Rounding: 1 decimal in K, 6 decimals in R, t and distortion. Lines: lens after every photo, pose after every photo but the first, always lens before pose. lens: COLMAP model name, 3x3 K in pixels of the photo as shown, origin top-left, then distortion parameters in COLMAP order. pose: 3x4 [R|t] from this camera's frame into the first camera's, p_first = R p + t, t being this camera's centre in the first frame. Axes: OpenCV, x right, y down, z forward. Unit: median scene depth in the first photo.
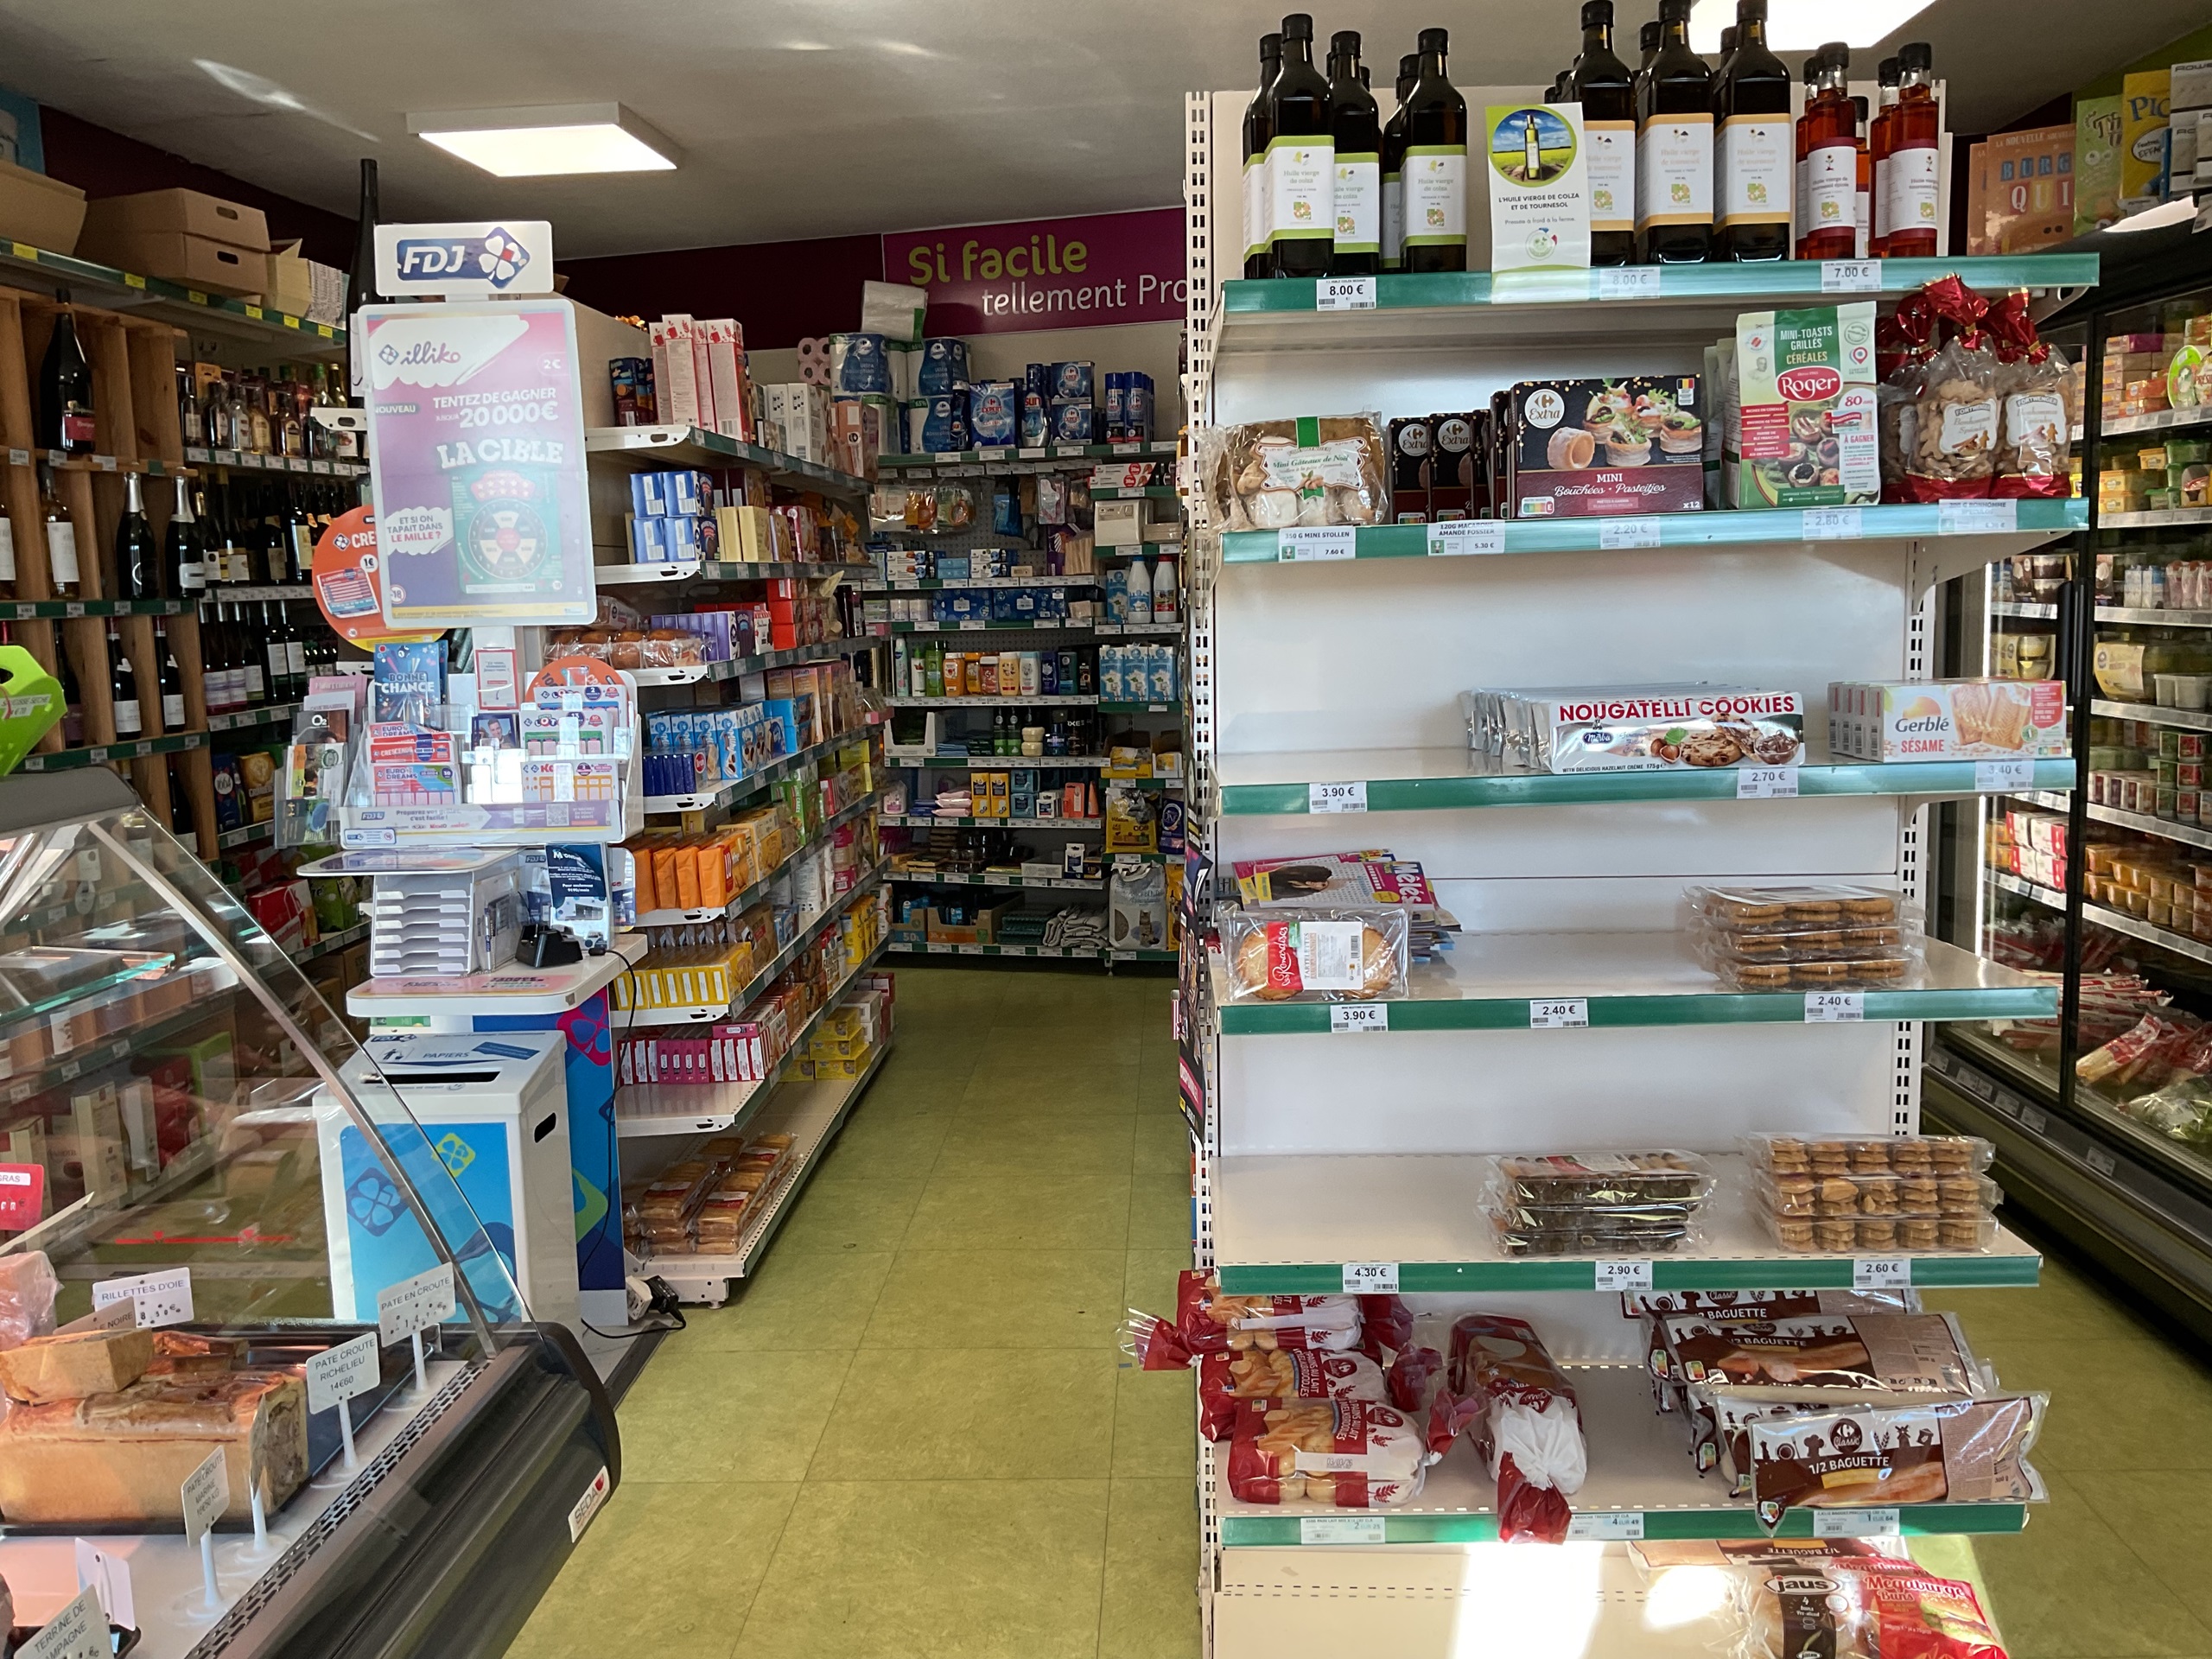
lens RADIAL K [[1843.9, 0, 1108.8], [0, 1843.9, 836.4], [0, 0, 1]] dist [-0.011440, -0.009542]
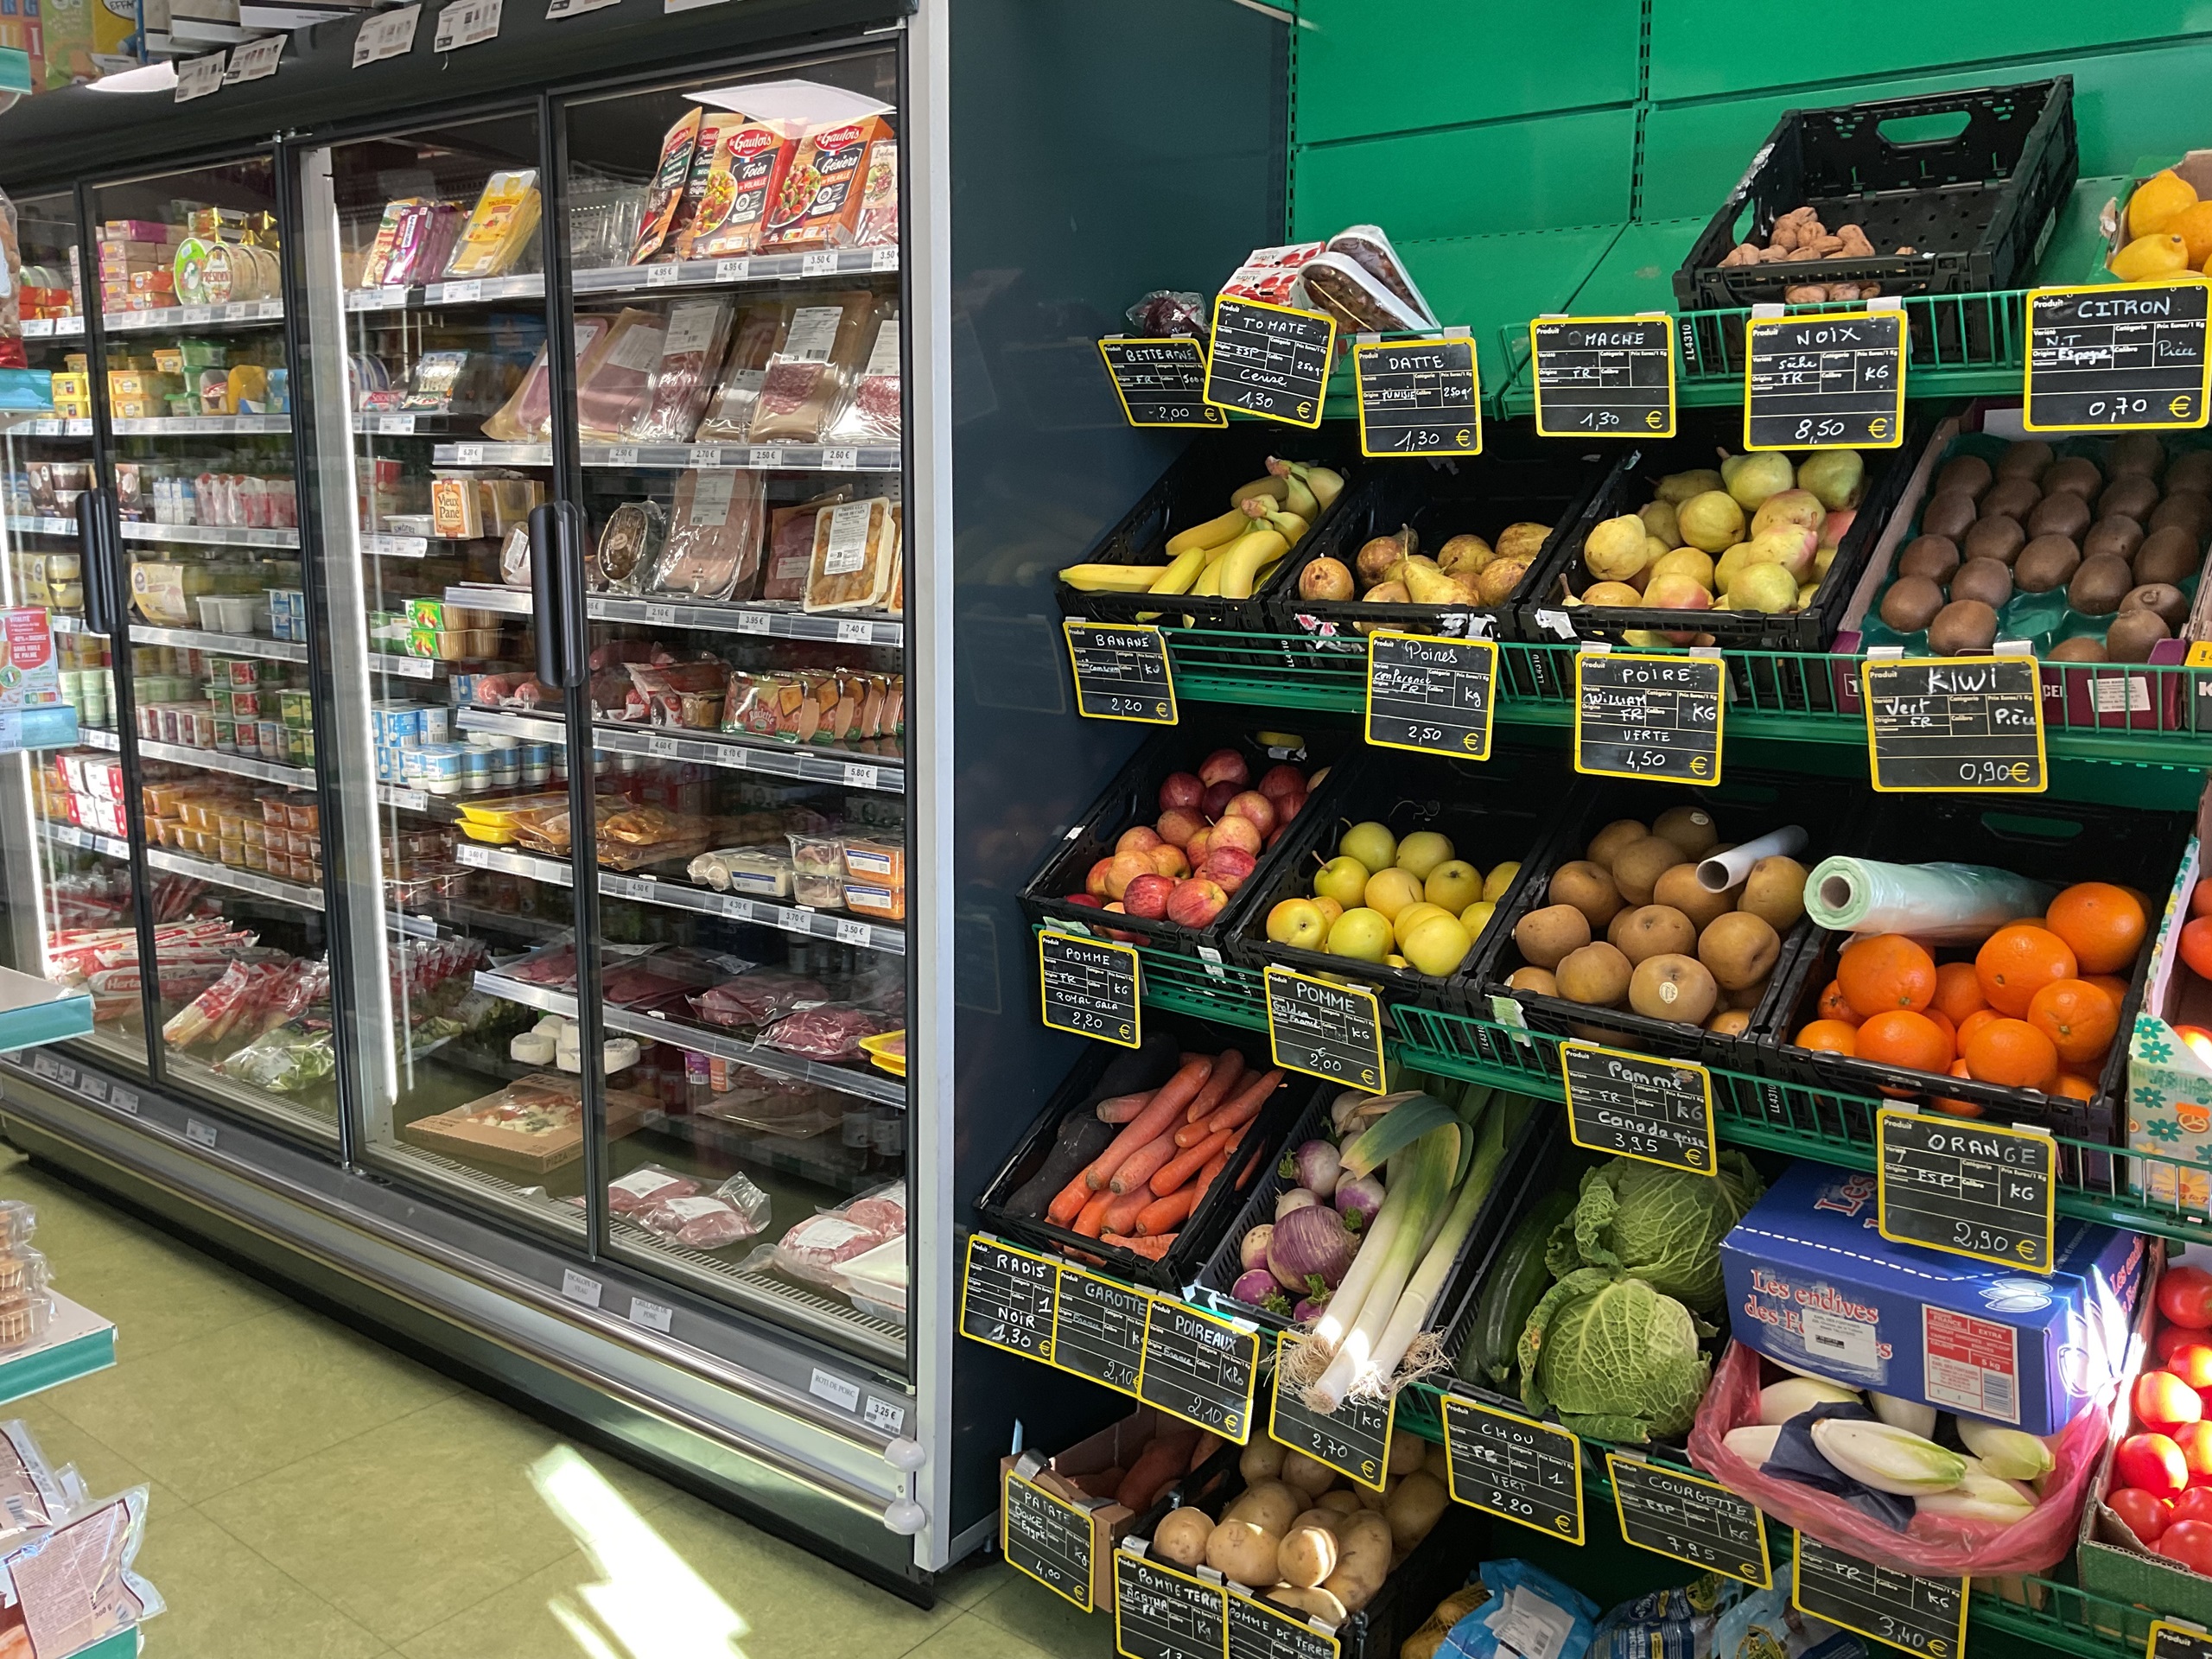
lens RADIAL K [[1843.9, 0, 1110.8], [0, 1843.9, 829.0], [0, 0, 1]] dist [-0.011440, -0.009542]
pose [[0.571555, -0.111736, 0.812921, 0.067004], [0.081145, 0.993526, 0.079508, -0.008310], [-0.816542, 0.020521, 0.576922, 0.091850]]
